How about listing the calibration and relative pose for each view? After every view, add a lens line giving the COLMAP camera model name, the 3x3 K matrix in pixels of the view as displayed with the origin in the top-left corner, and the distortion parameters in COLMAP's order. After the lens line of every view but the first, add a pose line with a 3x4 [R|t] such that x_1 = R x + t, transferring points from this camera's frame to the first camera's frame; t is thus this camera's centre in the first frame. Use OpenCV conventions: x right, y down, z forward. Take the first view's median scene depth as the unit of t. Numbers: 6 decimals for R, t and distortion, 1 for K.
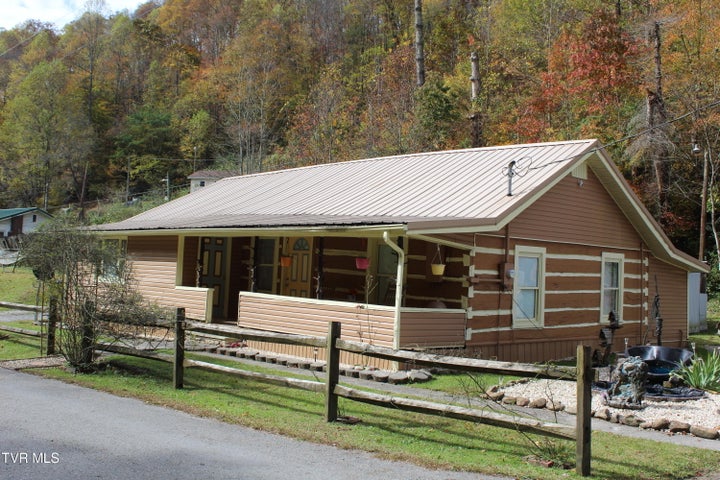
lens RADIAL K [[793.9, 0, 360.0], [0, 793.9, 240.0], [0, 0, 1]] dist [-0.072191, 0.001470]
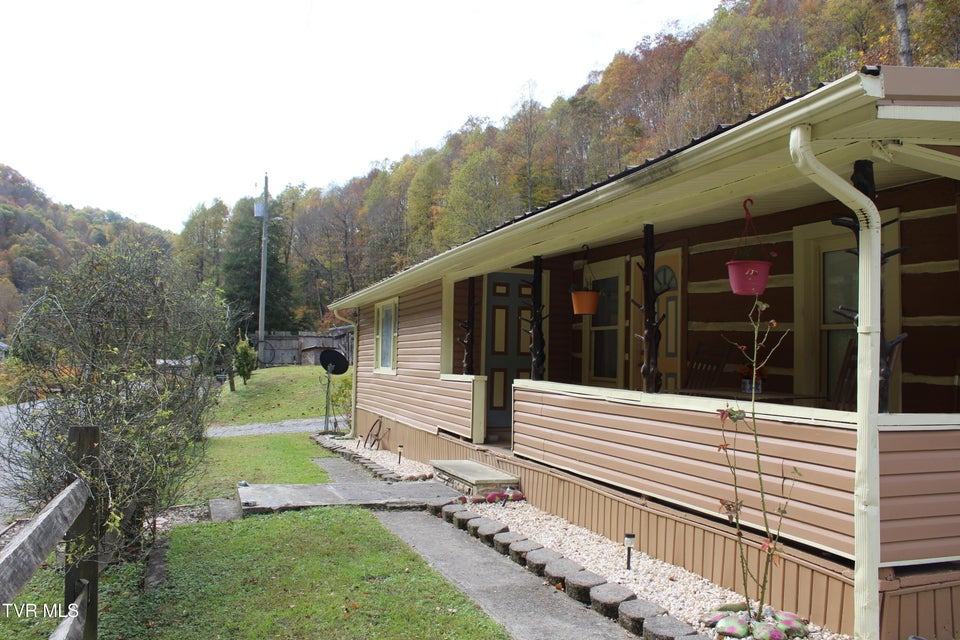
lens RADIAL K [[796.0, 0, 480.0], [0, 796.0, 320.0], [0, 0, 1]] dist [-0.168670, 0.147969]
pose [[0.898759, -0.058197, -0.434564, 0.038604], [0.048801, 0.998271, -0.032759, 0.047607], [0.435719, 0.008236, 0.900045, 0.612632]]
